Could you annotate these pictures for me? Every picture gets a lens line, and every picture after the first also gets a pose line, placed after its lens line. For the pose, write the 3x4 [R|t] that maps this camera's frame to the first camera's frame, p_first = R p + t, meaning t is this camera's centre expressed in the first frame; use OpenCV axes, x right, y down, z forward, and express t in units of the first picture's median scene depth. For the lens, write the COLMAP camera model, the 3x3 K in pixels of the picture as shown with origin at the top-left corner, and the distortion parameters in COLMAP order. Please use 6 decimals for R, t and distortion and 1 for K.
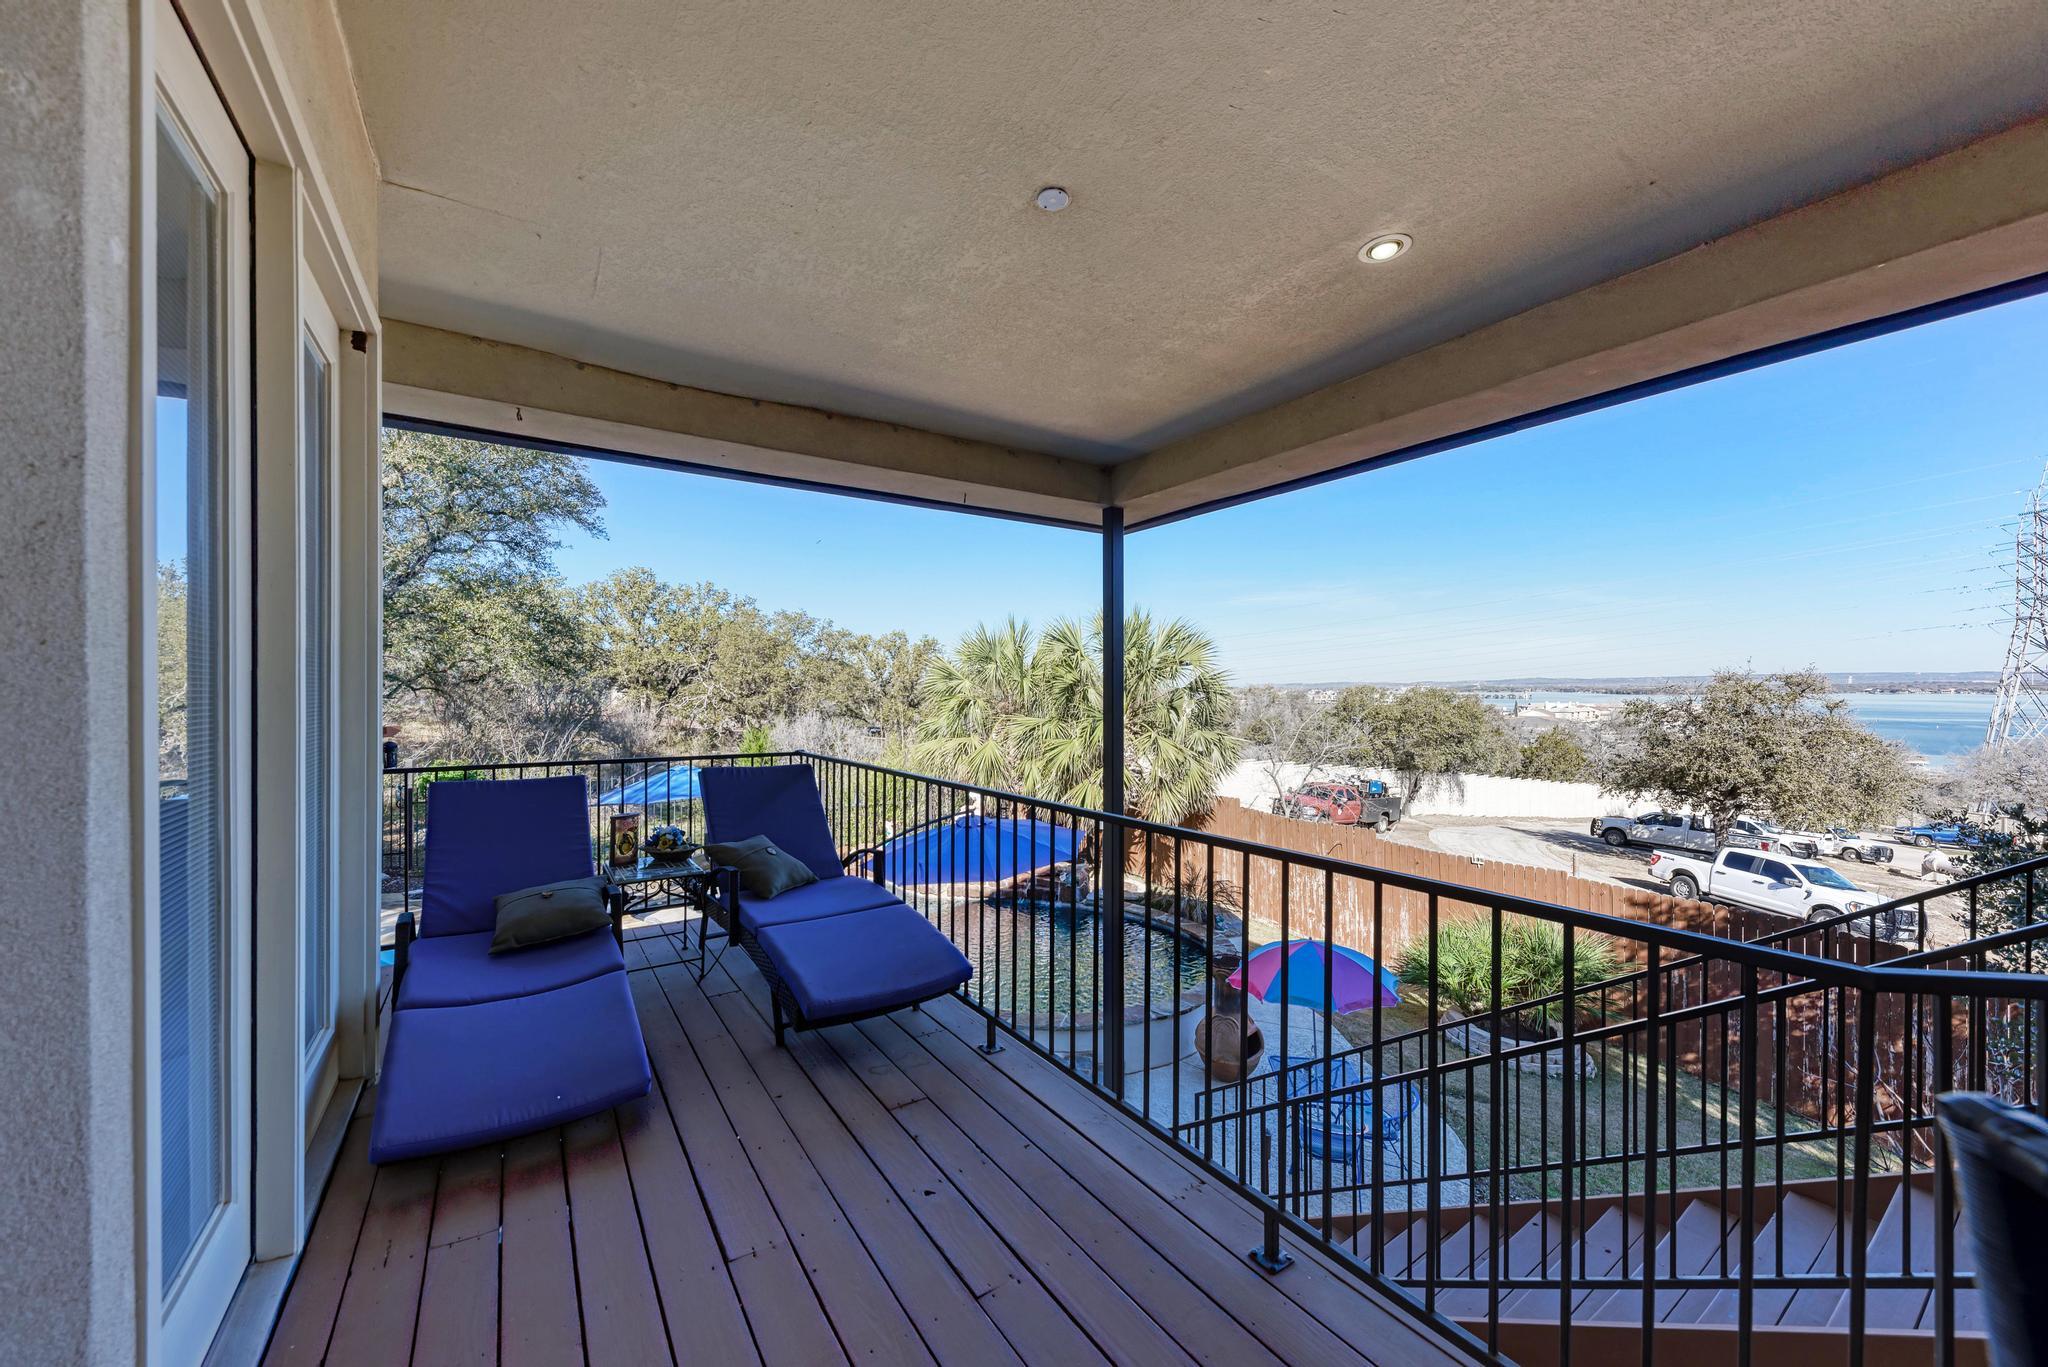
lens RADIAL K [[758.9, 0, 1022.4], [0, 758.9, 686.5], [0, 0, 1]] dist [0.000443, -0.000064]
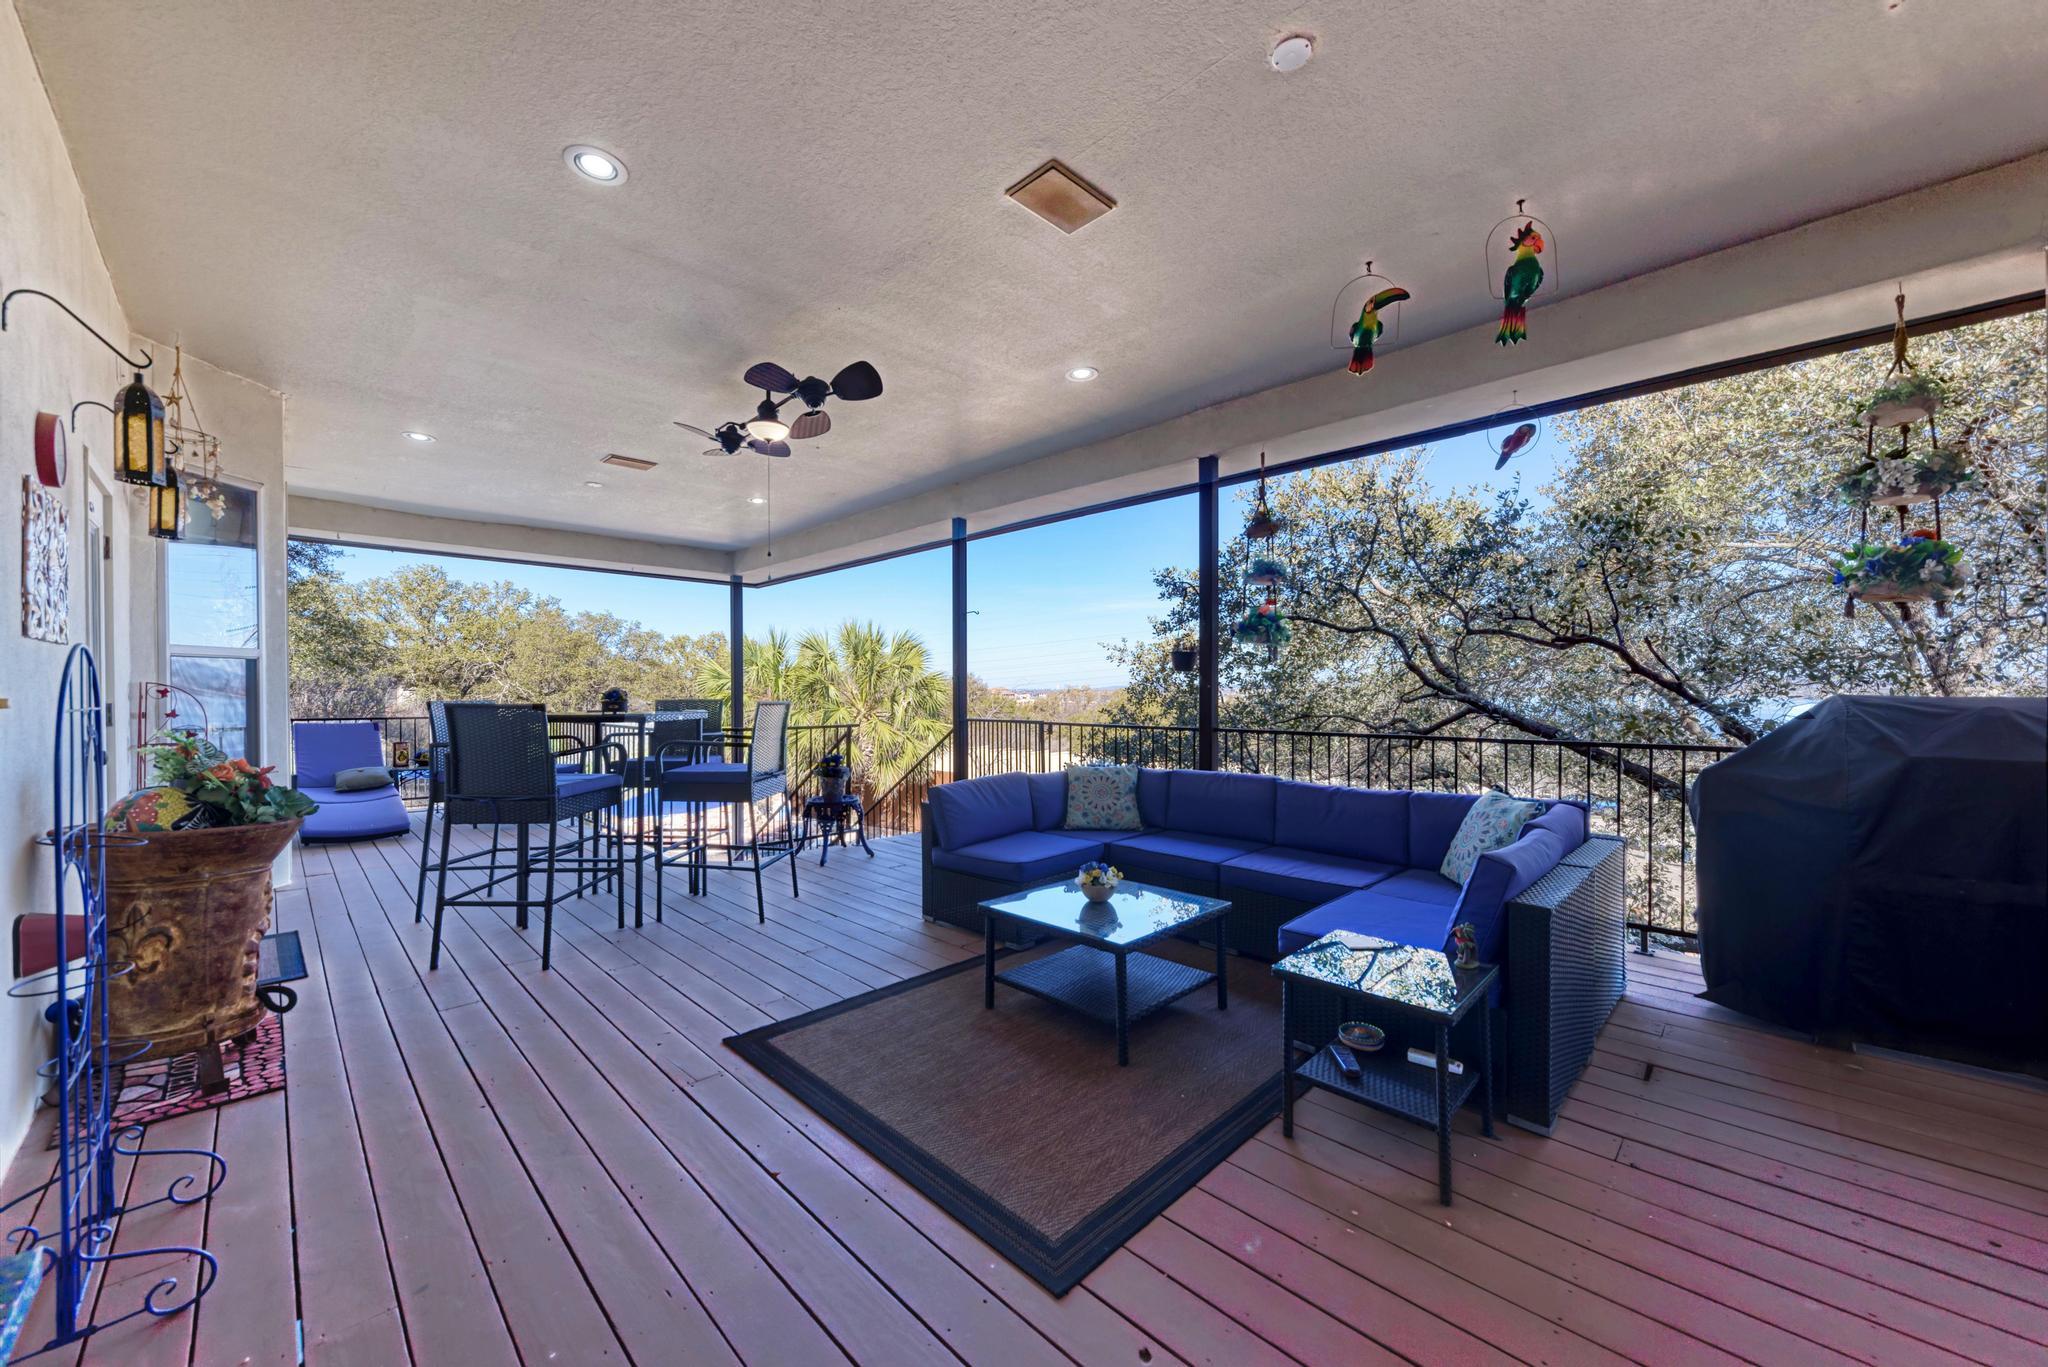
lens RADIAL K [[758.9, 0, 1025.3], [0, 758.9, 692.7], [0, 0, 1]] dist [0.000443, -0.000064]
pose [[0.981094, 0.002146, 0.193518, 0.077809], [-0.003306, 0.999978, 0.005672, 0.002323], [-0.193502, -0.006204, 0.981080, -0.142095]]
